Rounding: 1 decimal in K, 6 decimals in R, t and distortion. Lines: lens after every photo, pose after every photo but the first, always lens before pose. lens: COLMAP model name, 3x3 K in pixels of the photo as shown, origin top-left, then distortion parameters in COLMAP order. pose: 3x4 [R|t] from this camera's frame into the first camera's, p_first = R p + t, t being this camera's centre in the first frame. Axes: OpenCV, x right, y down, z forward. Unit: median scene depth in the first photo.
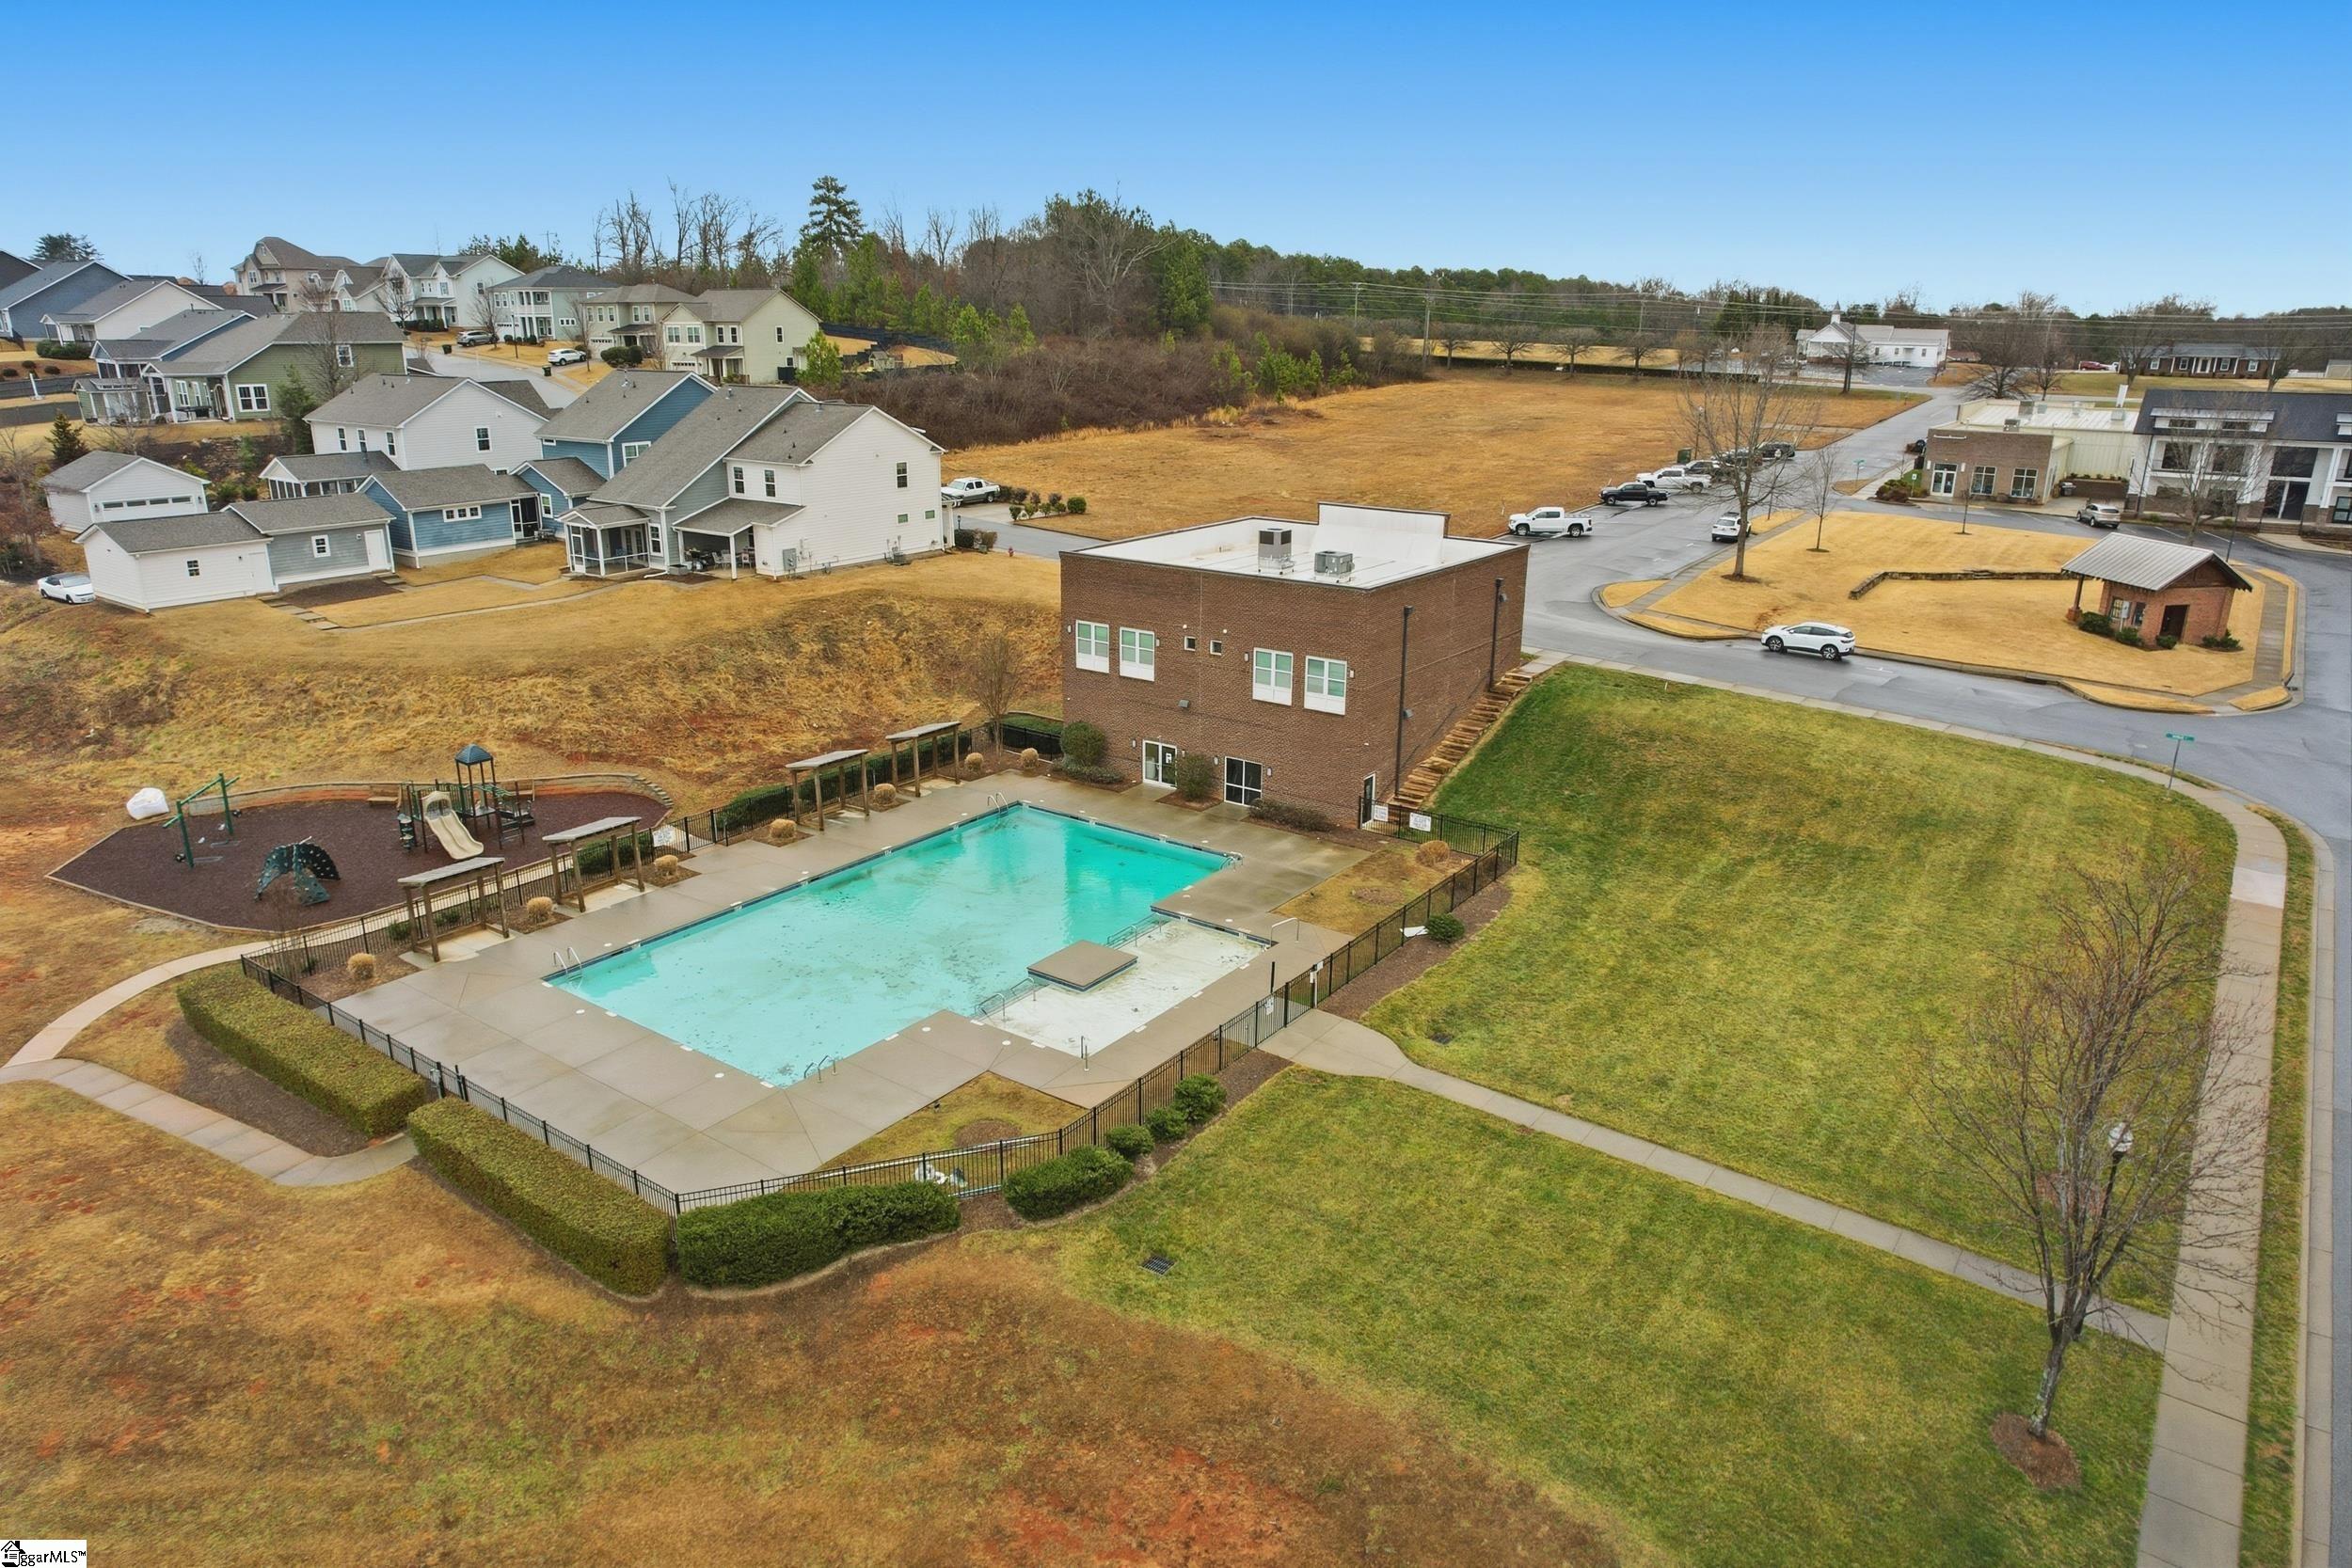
lens RADIAL K [[1498.4, 0, 1189.5], [0, 1498.4, 796.9], [0, 0, 1]] dist [-0.077214, 0.070623]
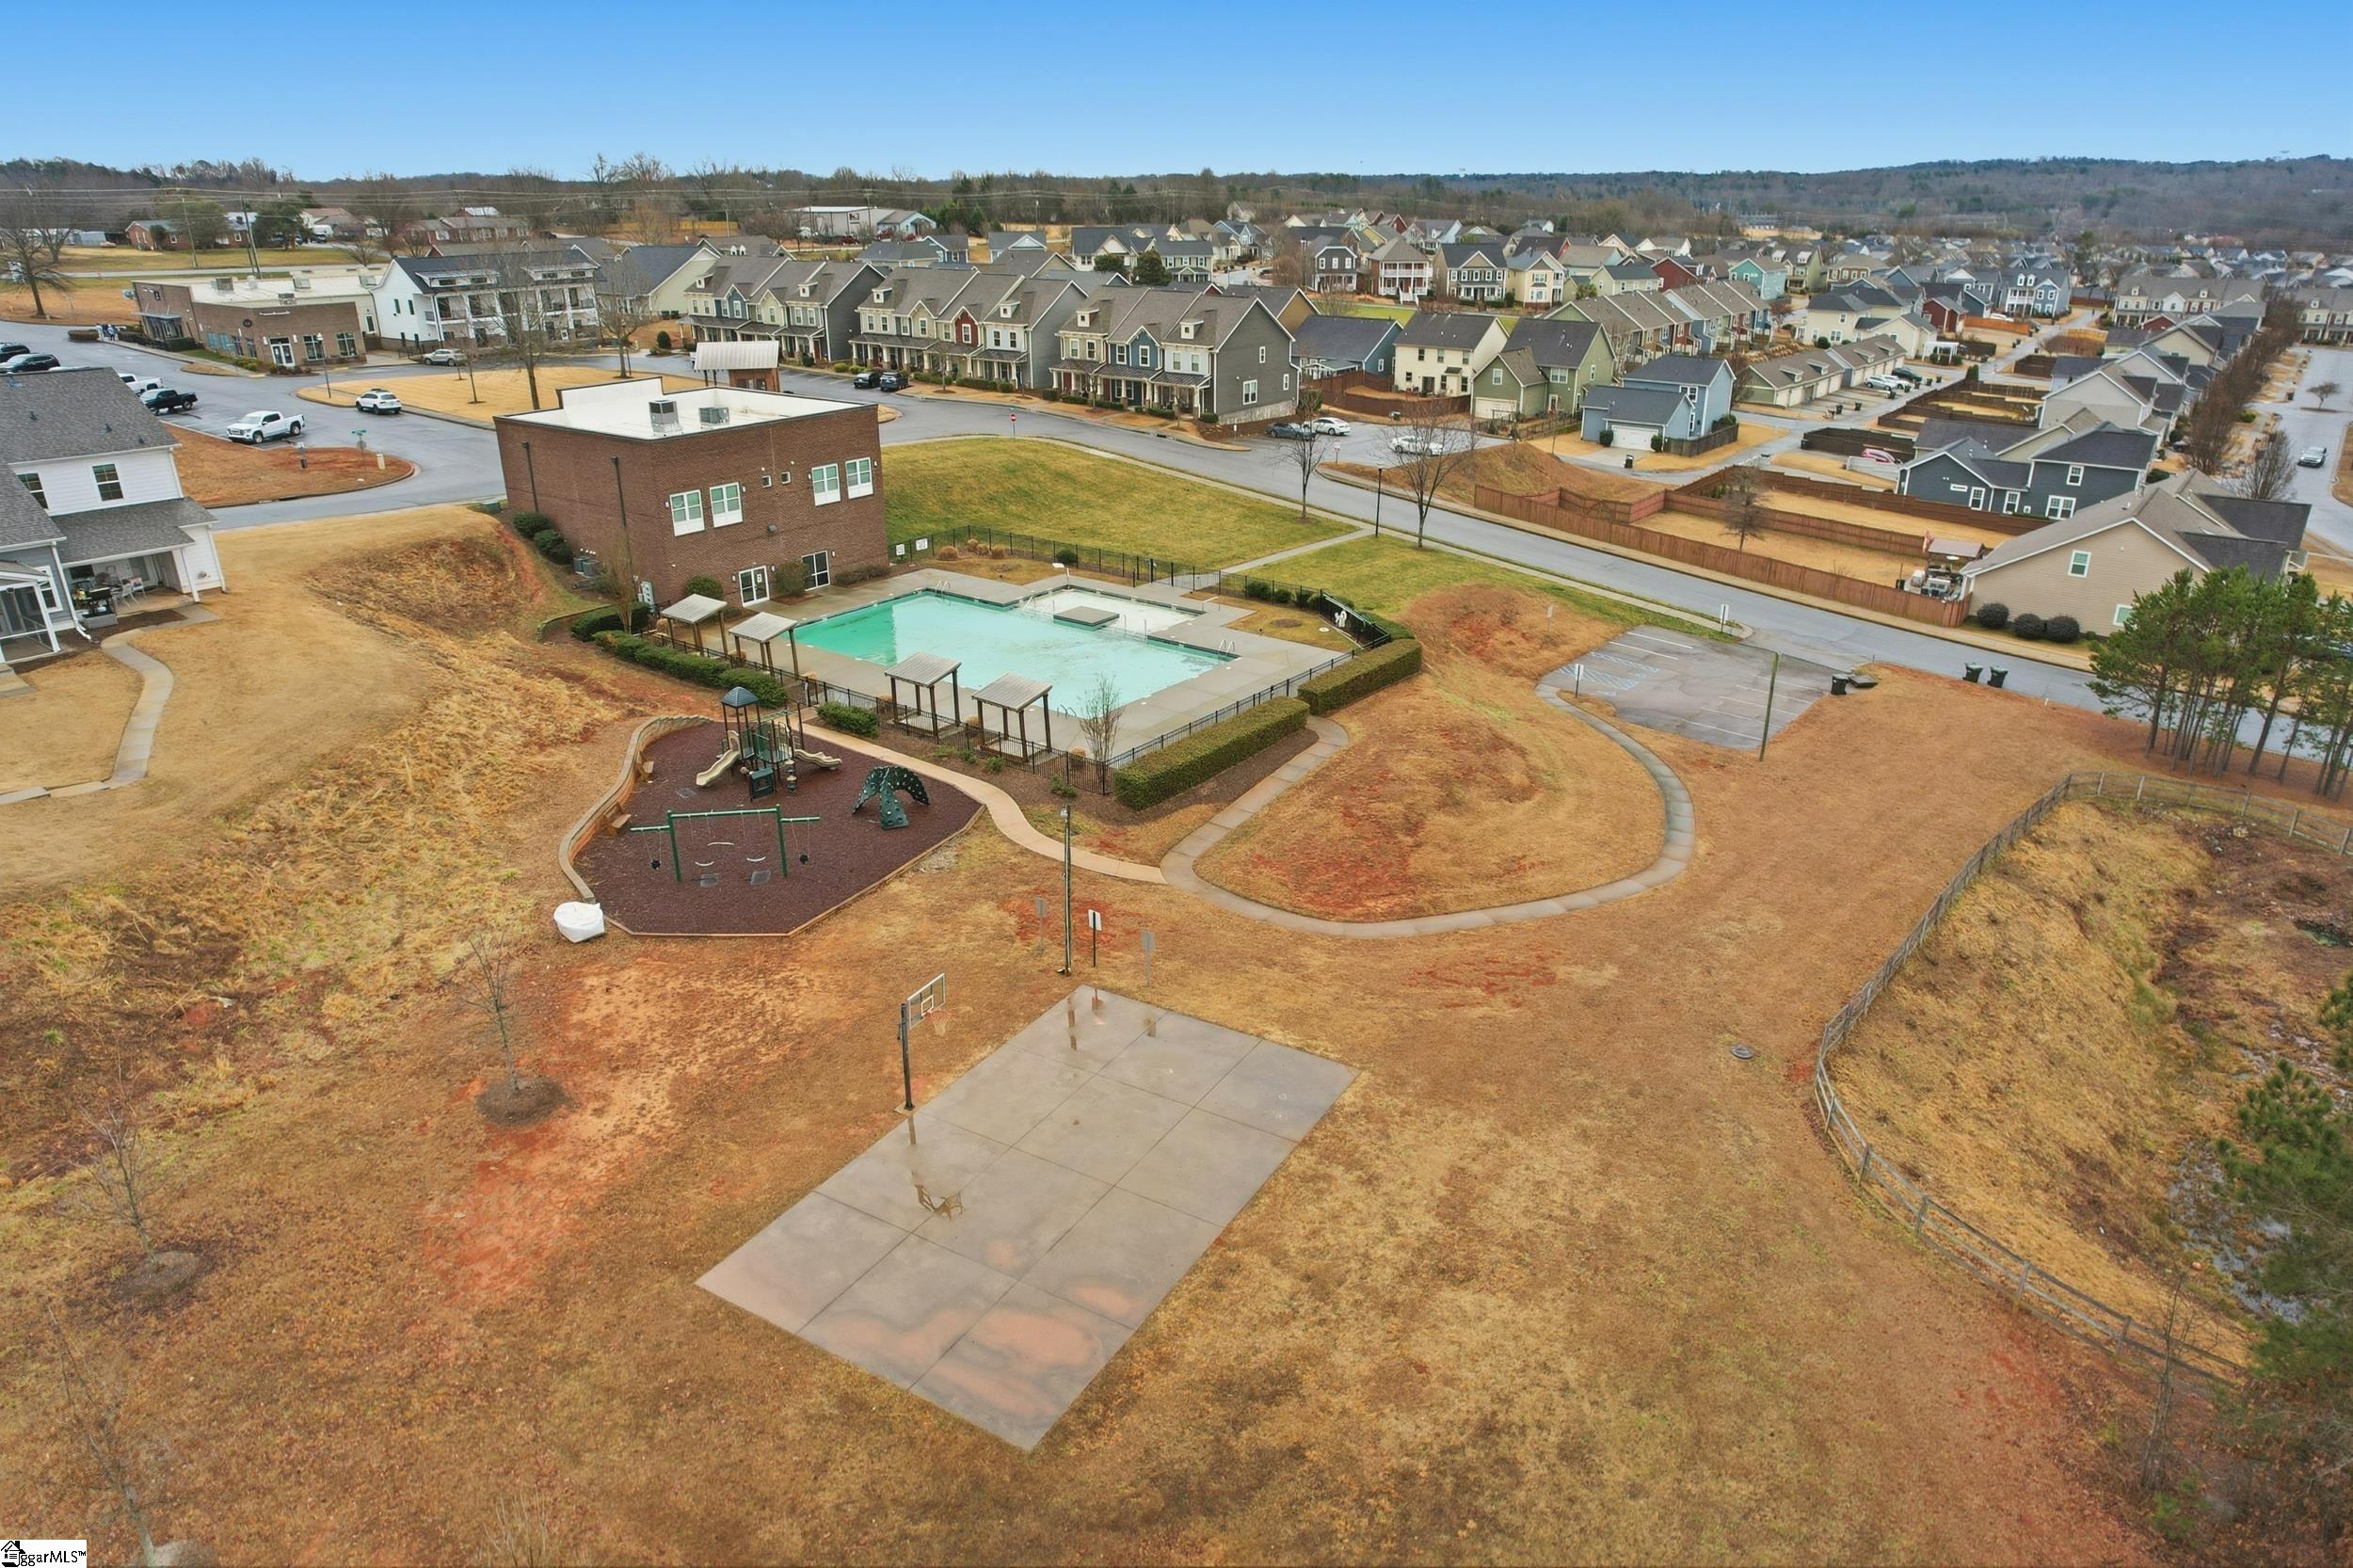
lens RADIAL K [[1499.1, 0, 1190.0], [0, 1499.1, 796.9], [0, 0, 1]] dist [-0.077214, 0.070623]
pose [[0.030047, -0.392397, 0.919305, -1.136227], [0.312604, 0.877274, 0.364238, -0.191586], [-0.949408, 0.276435, 0.149024, 0.463659]]
